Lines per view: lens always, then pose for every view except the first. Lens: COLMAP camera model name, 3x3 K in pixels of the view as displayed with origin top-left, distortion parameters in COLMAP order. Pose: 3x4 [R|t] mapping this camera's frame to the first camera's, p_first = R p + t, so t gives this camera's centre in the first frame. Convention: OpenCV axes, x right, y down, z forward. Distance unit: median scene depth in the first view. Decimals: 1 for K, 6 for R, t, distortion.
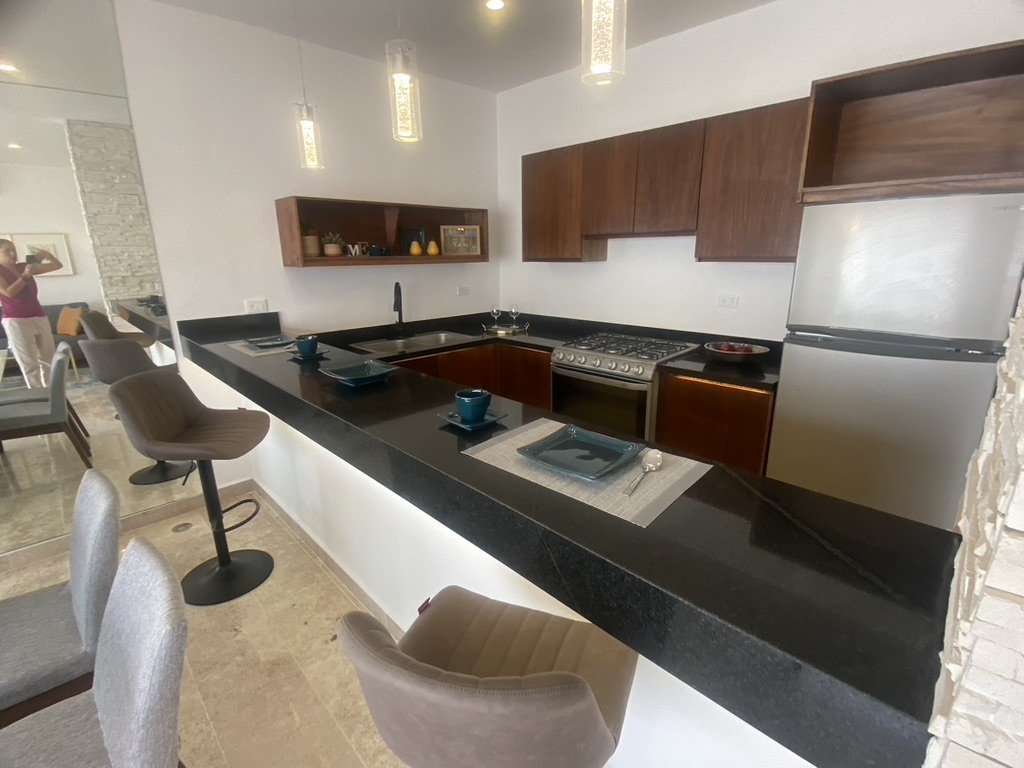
lens RADIAL K [[478.9, 0, 509.9], [0, 478.9, 382.6], [0, 0, 1]] dist [0.000709, -0.012590]
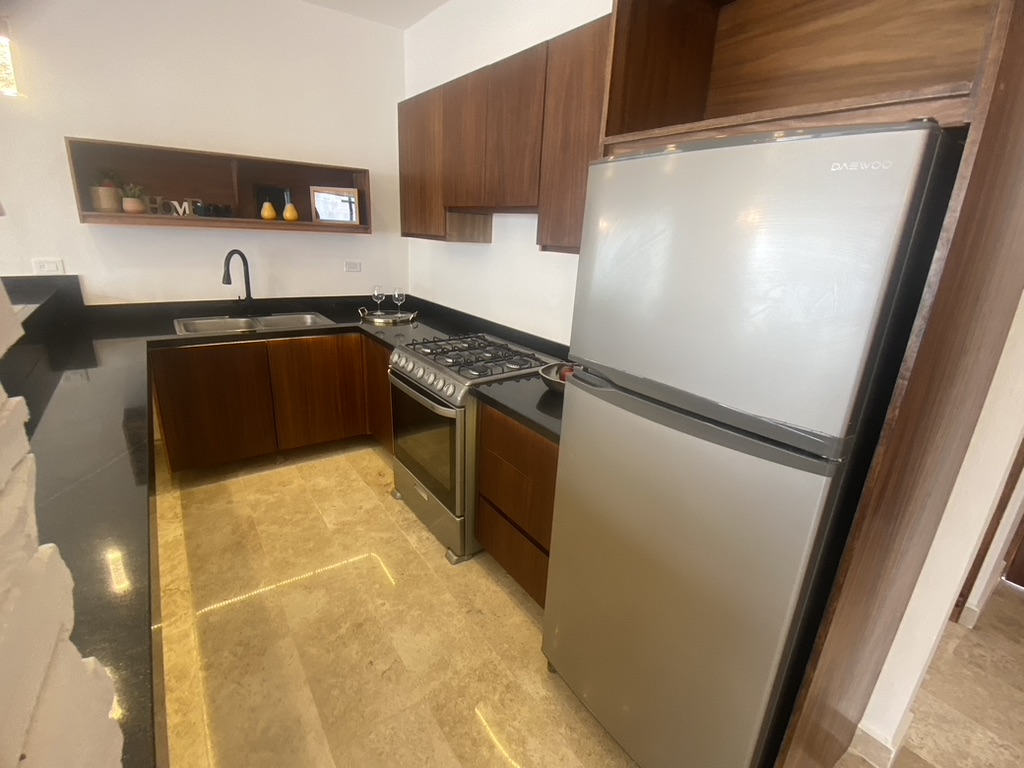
lens RADIAL K [[478.9, 0, 510.0], [0, 478.9, 384.2], [0, 0, 1]] dist [0.000709, -0.012590]
pose [[0.987908, 0.105066, -0.114014, 0.488497], [-0.099980, 0.993759, 0.049460, -0.088856], [0.118499, -0.037463, 0.992247, 0.292816]]
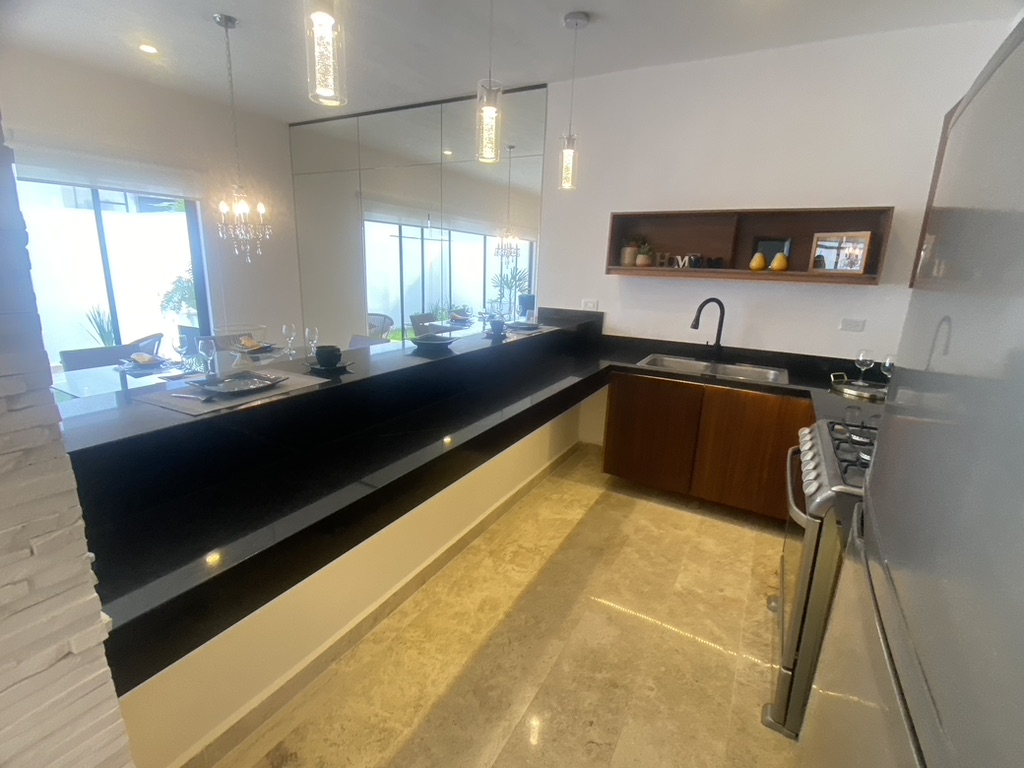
lens RADIAL K [[478.9, 0, 508.9], [0, 478.9, 382.6], [0, 0, 1]] dist [0.000709, -0.012590]
pose [[0.255861, 0.249599, -0.933935, 0.724535], [-0.283695, 0.942943, 0.174286, -0.149201], [0.924150, 0.220360, 0.312072, 0.554662]]
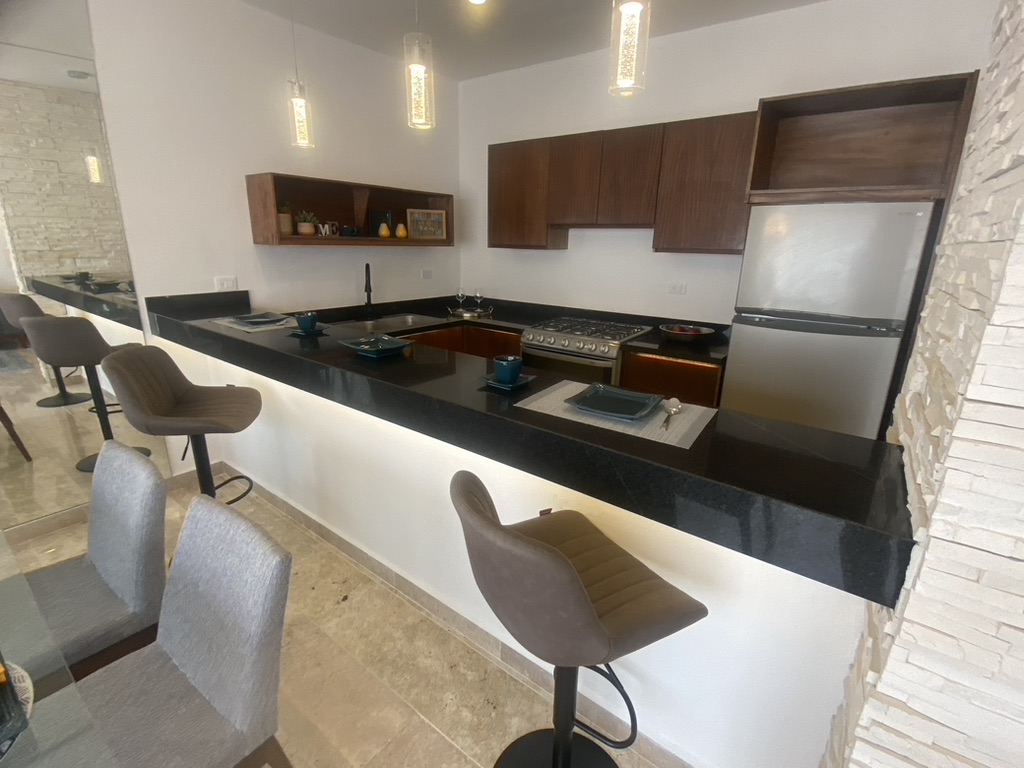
lens RADIAL K [[478.9, 0, 511.1], [0, 478.9, 384.1], [0, 0, 1]] dist [0.000709, -0.012590]
pose [[0.988395, -0.010616, 0.151535, -0.124315], [0.006814, 0.999649, 0.025592, 0.028093], [-0.151754, -0.024263, 0.988121, -0.068828]]
